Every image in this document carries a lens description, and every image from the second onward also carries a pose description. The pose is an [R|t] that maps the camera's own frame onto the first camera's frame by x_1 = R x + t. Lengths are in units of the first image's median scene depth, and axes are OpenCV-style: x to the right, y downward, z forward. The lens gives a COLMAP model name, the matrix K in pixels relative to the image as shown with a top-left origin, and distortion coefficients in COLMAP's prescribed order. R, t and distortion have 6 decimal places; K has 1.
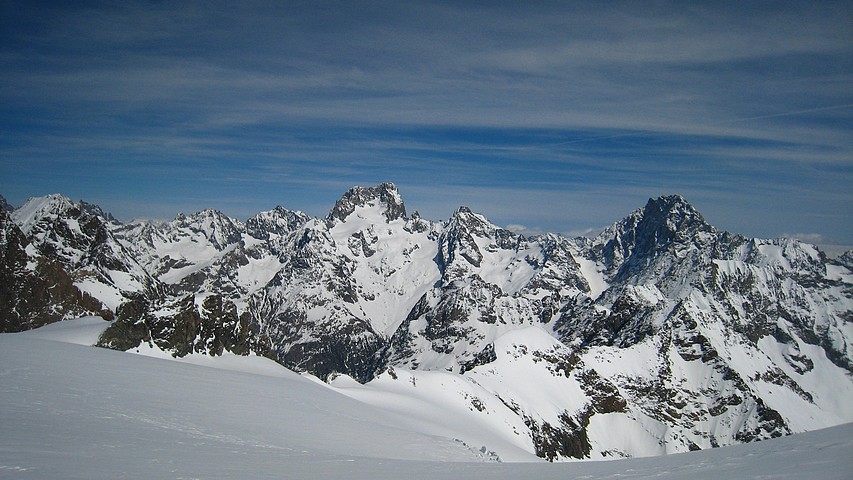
lens RADIAL K [[713.3, 0, 416.4], [0, 713.3, 239.4], [0, 0, 1]] dist [-0.129228, 0.011225]
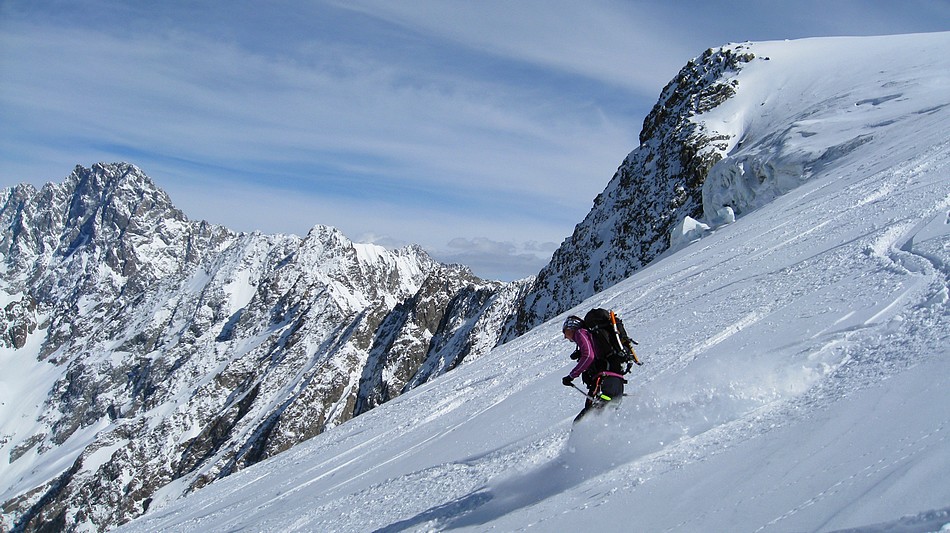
lens RADIAL K [[1010.3, 0, 475.0], [0, 1010.3, 266.5], [0, 0, 1]] dist [-0.154922, 0.148431]
pose [[0.665658, 0.032014, 0.745570, -0.100406], [-0.042390, 0.999088, -0.005053, 0.024148], [-0.745052, -0.028241, 0.666409, 0.117243]]
